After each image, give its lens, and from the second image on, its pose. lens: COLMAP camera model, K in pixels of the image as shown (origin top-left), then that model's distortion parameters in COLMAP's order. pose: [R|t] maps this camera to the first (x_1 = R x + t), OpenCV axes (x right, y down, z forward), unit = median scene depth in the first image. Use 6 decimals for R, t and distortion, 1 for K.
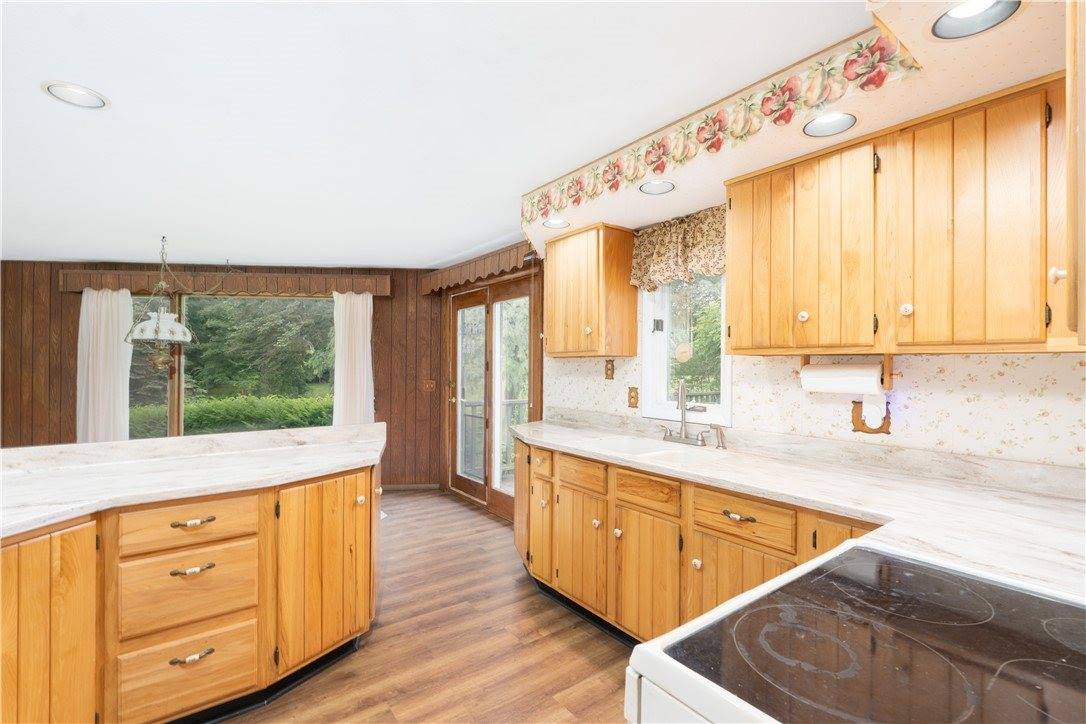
lens RADIAL K [[482.6, 0, 542.9], [0, 482.6, 360.6], [0, 0, 1]] dist [-0.001470, 0.000097]
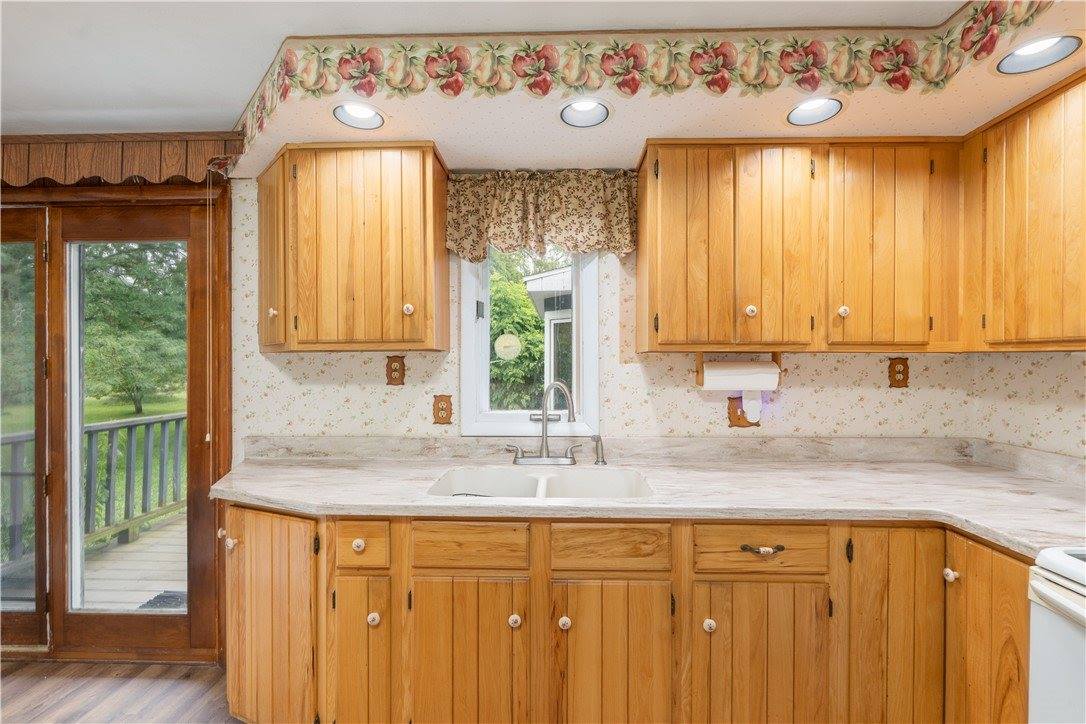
lens RADIAL K [[507.9, 0, 544.6], [0, 507.9, 365.6], [0, 0, 1]] dist [-0.000216, -0.000922]
pose [[0.622758, -0.027400, 0.781934, -0.336050], [-0.002189, 0.999322, 0.036761, -0.016369], [-0.782411, -0.024605, 0.622276, 0.498600]]
